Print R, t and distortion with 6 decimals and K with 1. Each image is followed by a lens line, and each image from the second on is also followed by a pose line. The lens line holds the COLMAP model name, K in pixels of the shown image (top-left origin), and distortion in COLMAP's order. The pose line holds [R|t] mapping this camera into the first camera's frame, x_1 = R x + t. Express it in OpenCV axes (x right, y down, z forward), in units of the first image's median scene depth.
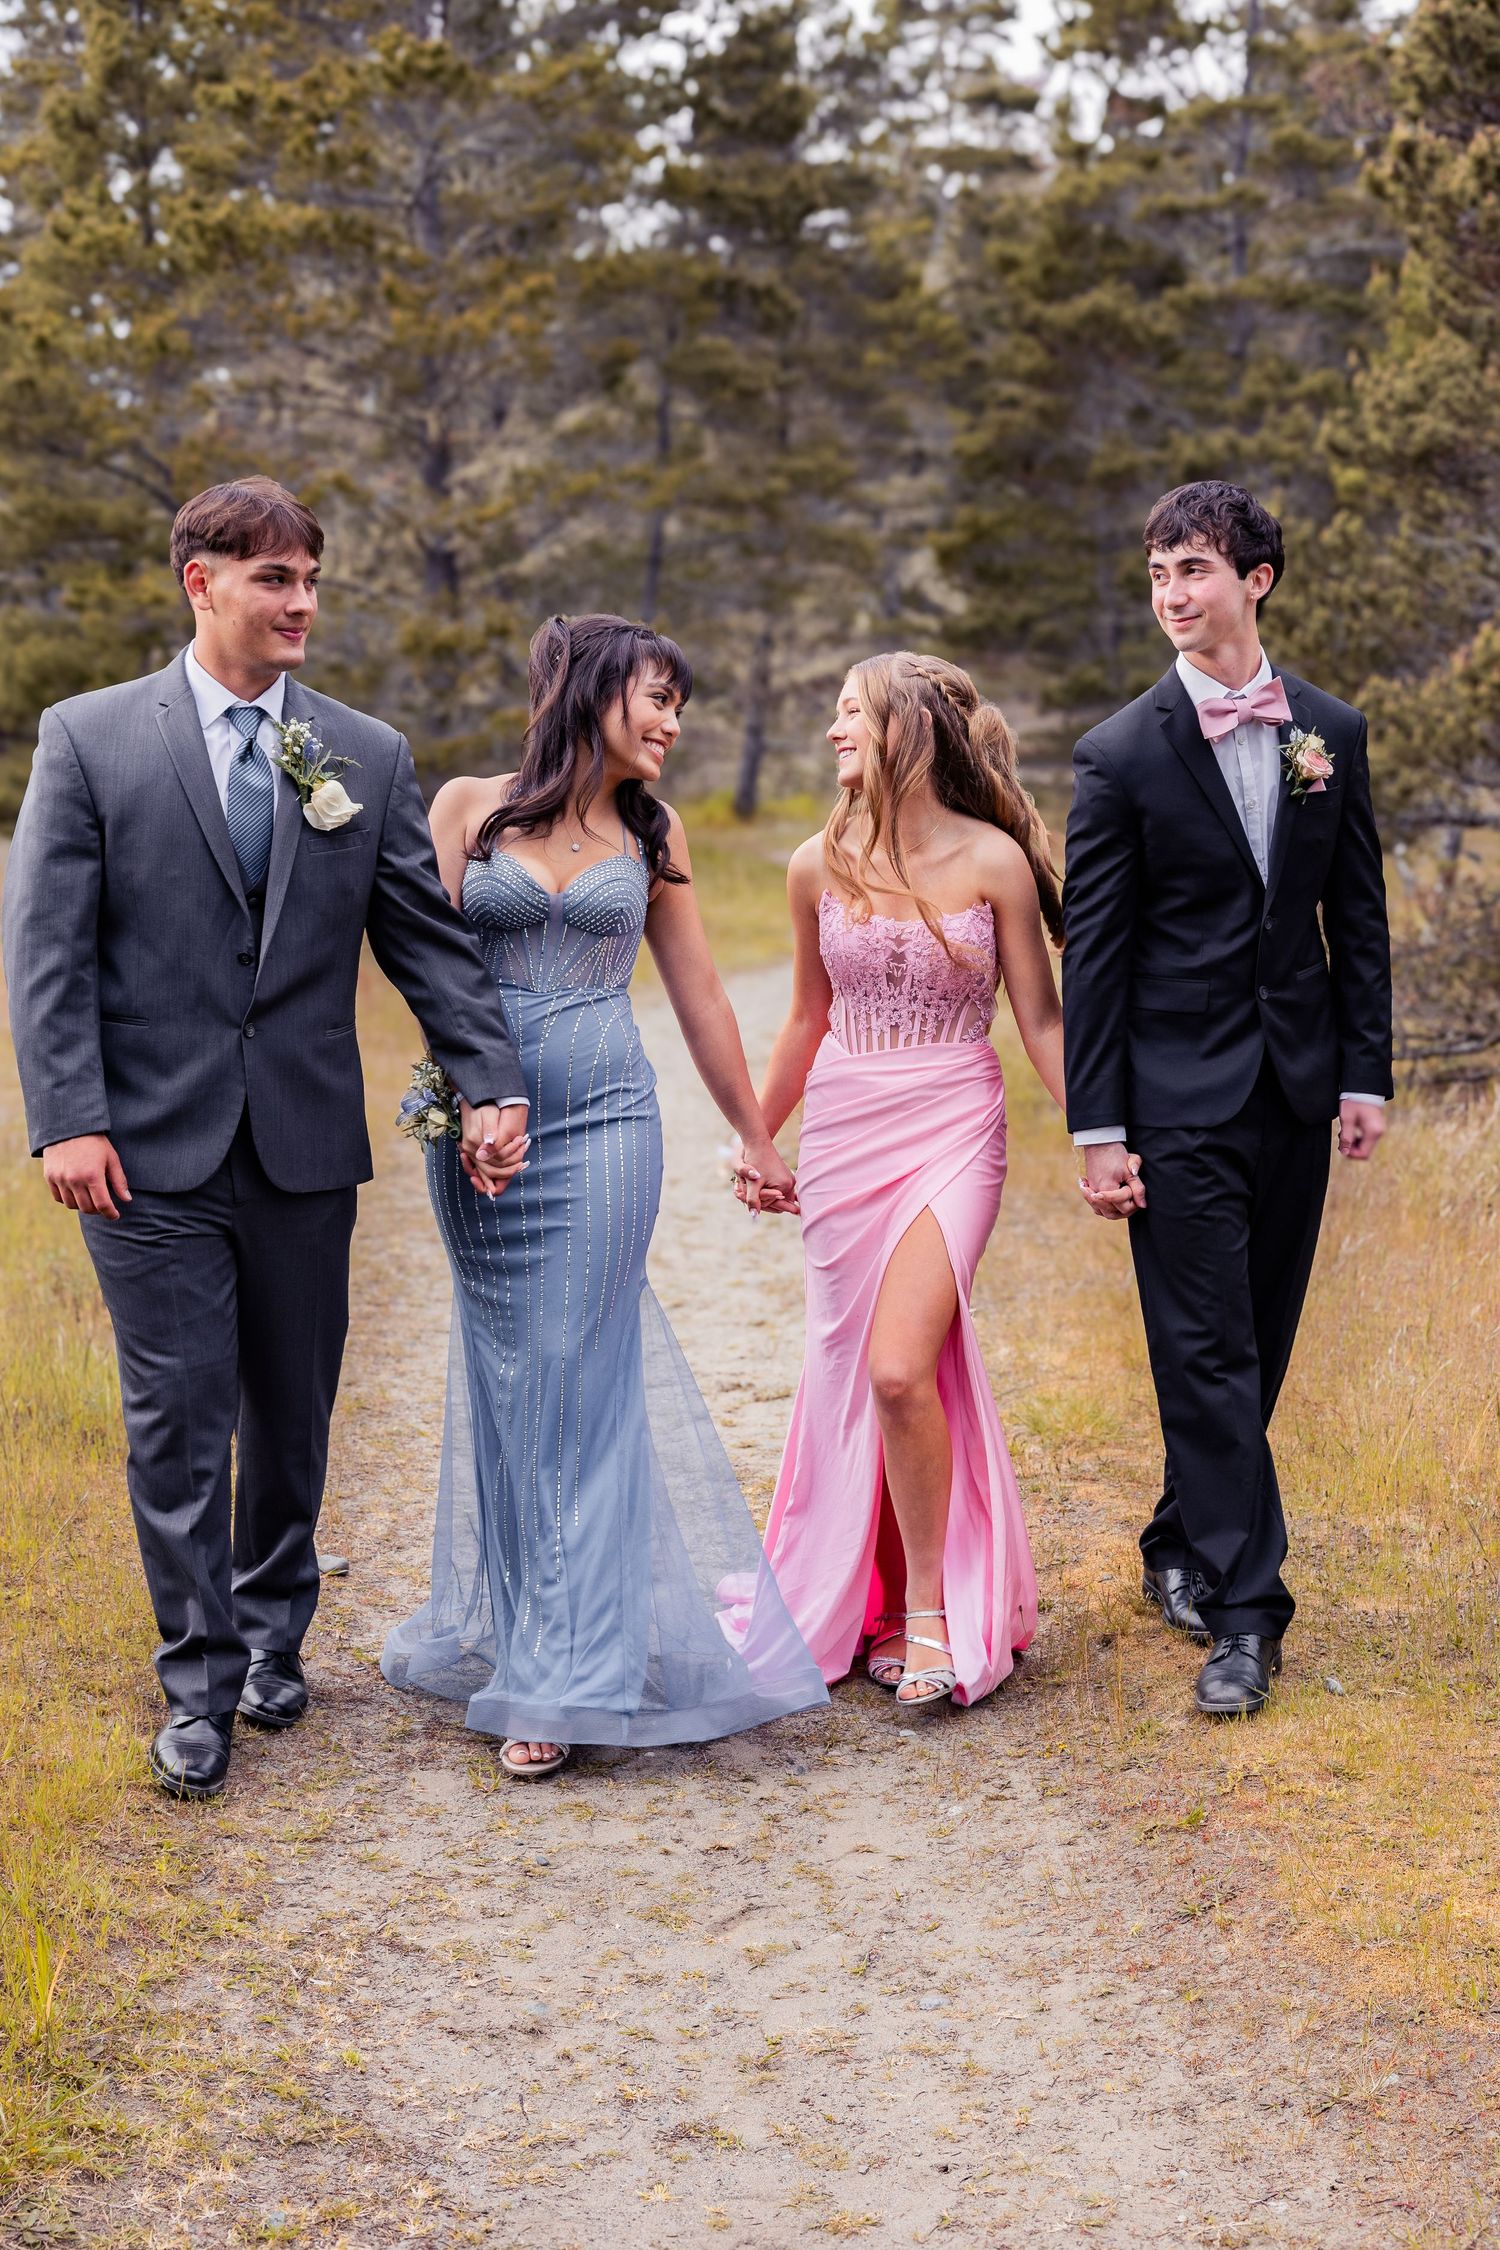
lens RADIAL K [[2775.9, 0, 750.0], [0, 2775.9, 1125.0], [0, 0, 1]] dist [0.031347, -0.029714]
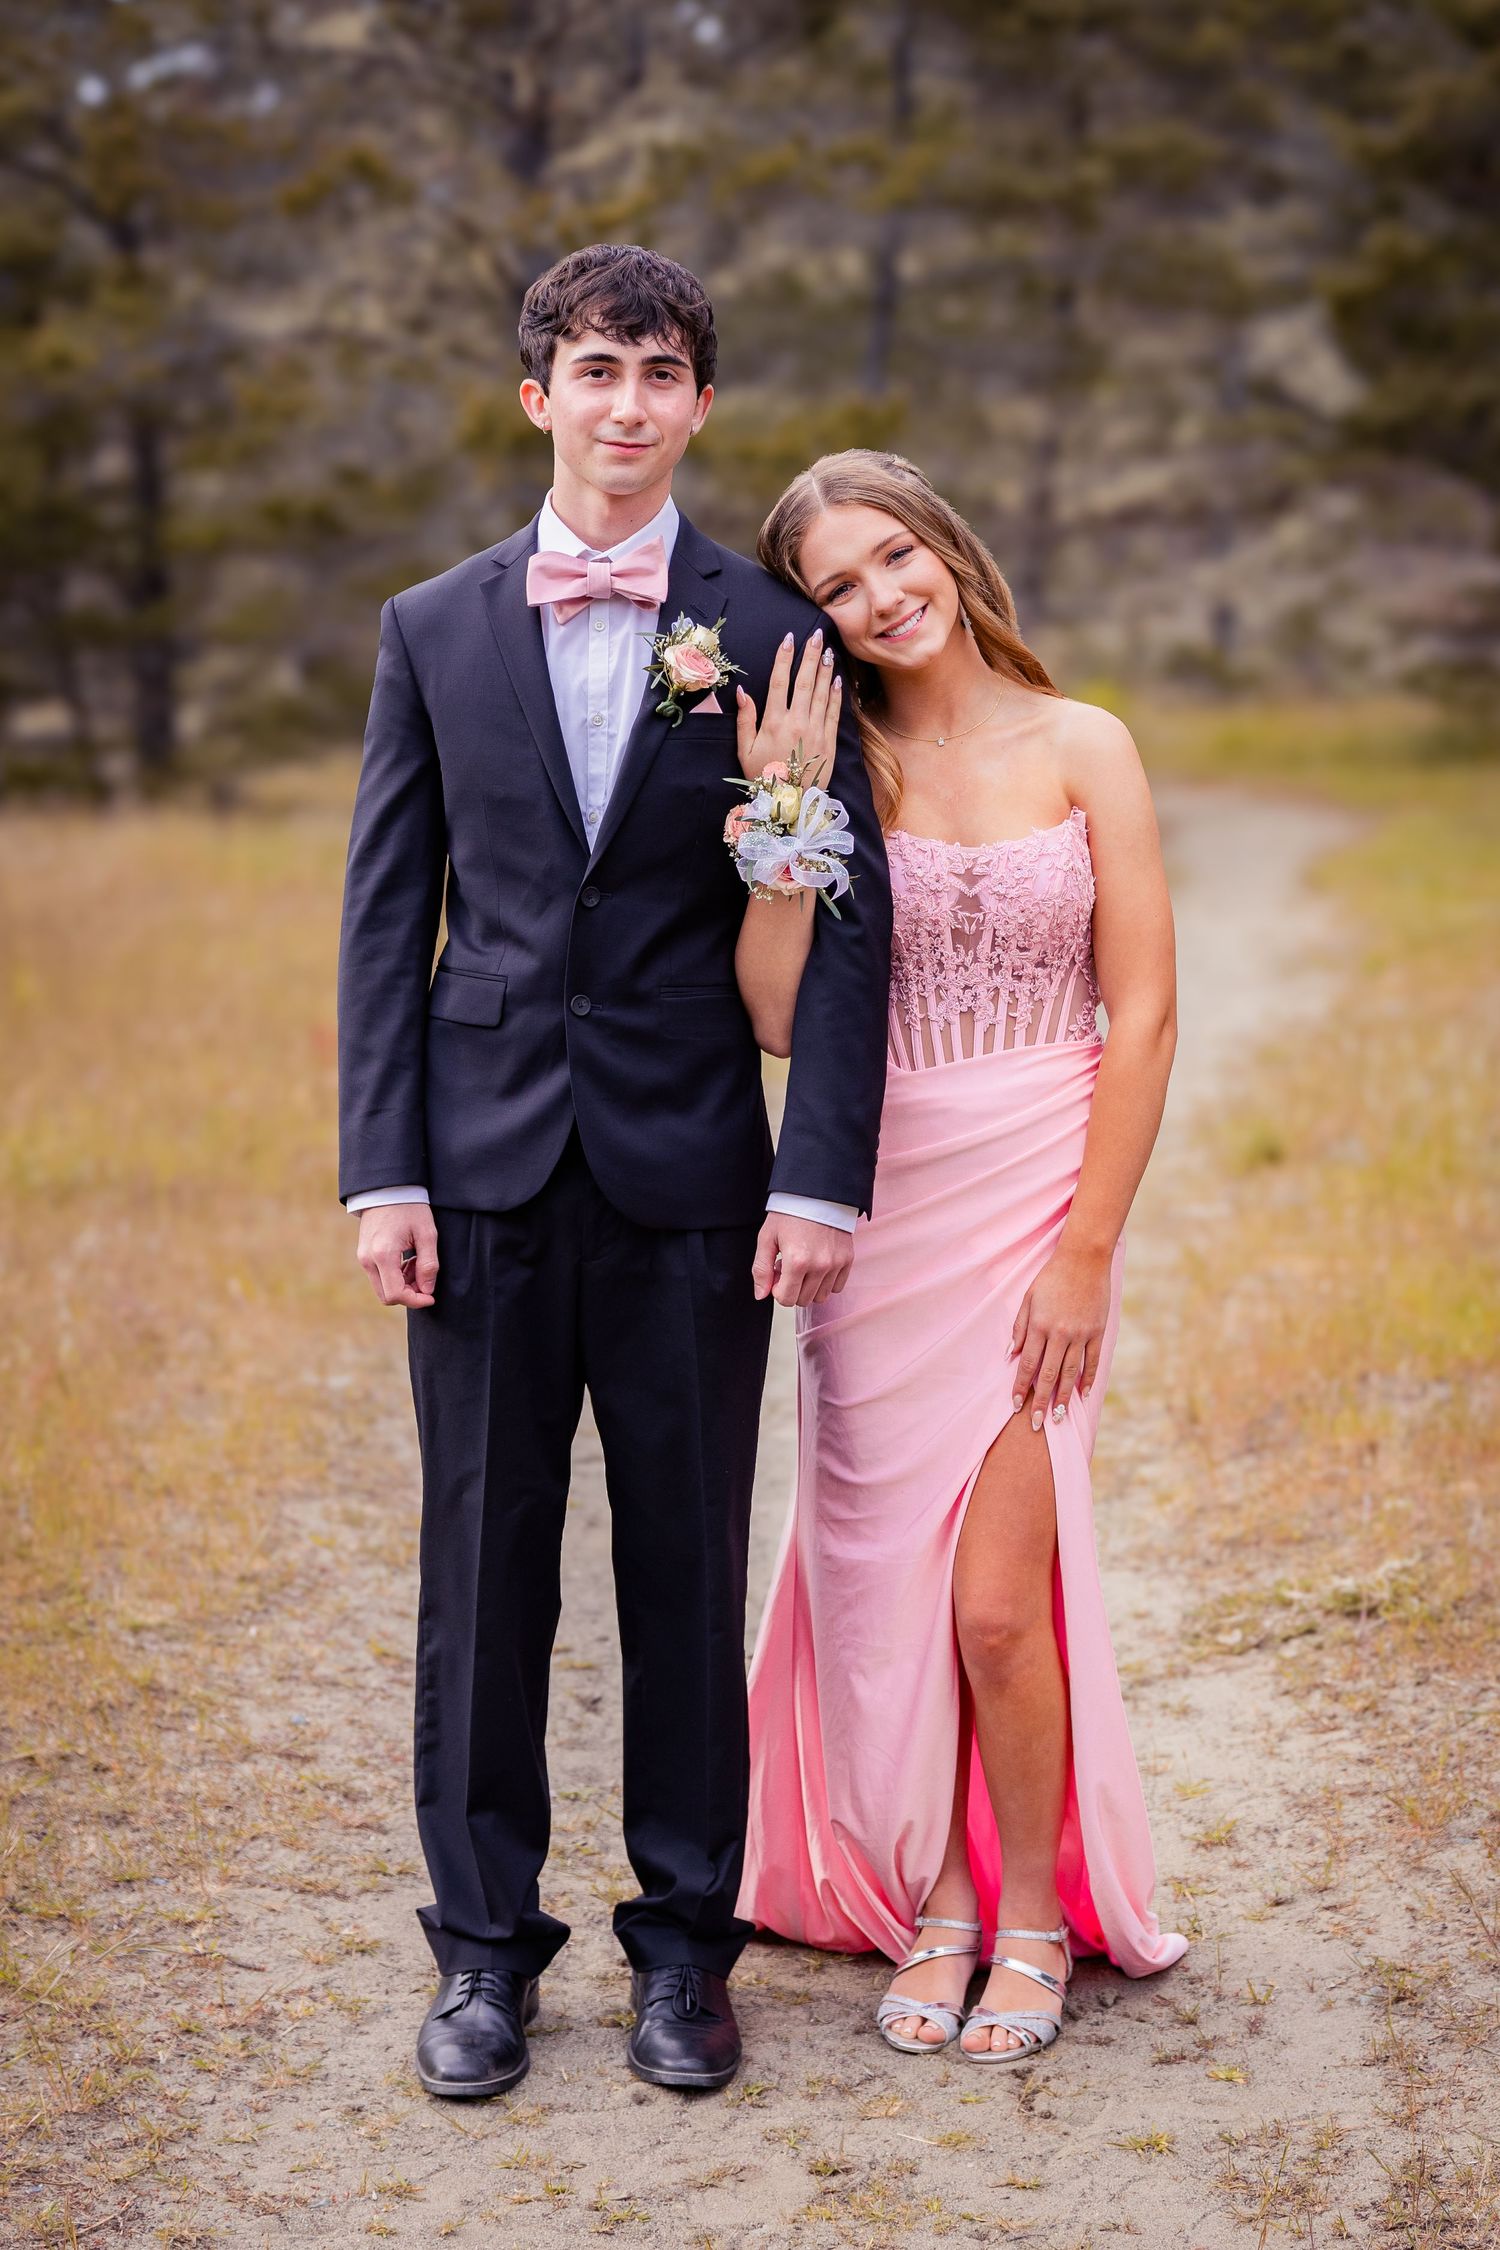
lens RADIAL K [[3859.7, 0, 712.6], [0, 3859.7, 1122.5], [0, 0, 1]] dist [-0.036584, 0.170472]
pose [[0.997169, 0.013413, -0.073989, -0.007601], [-0.013712, 0.999900, -0.003535, -0.021551], [0.073935, 0.004540, 0.997253, 0.167623]]
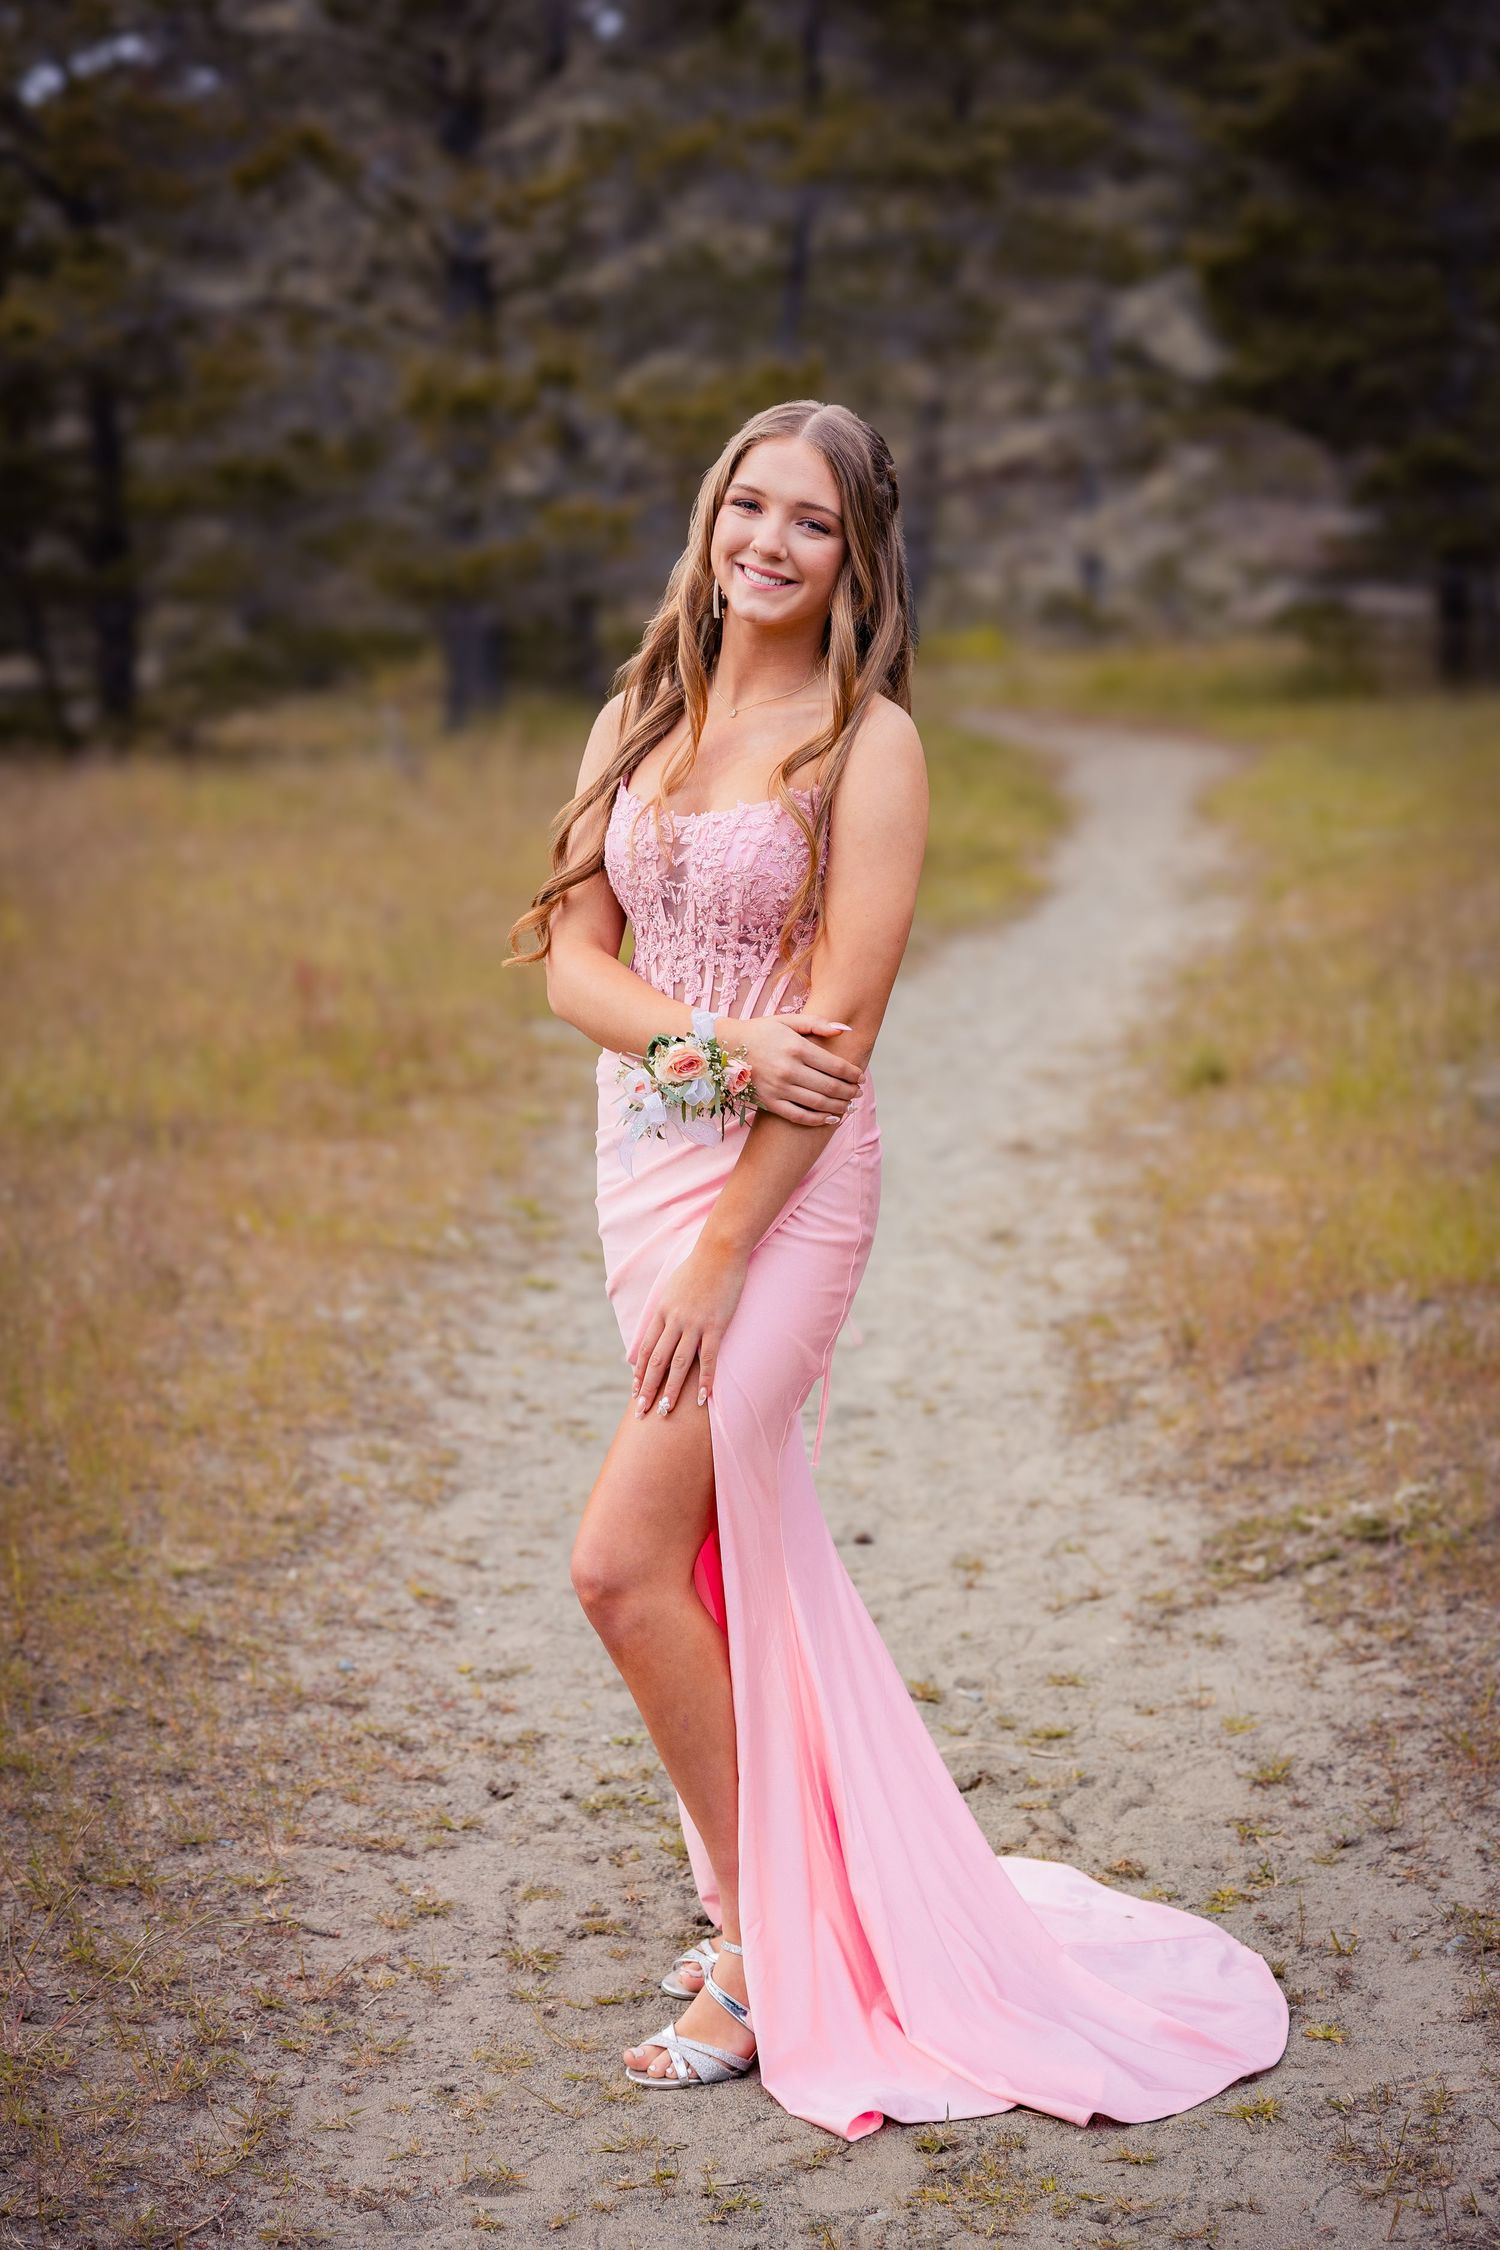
lens RADIAL K [[3531.5, 0, 677.7], [0, 3531.5, 1122.3], [0, 0, 1]] dist [-0.012765, 0.083453]
pose [[0.998416, 0.002115, -0.056224, -0.016404], [-0.000942, 0.999781, 0.020895, -0.023363], [0.056256, -0.020809, 0.998200, 0.184212]]
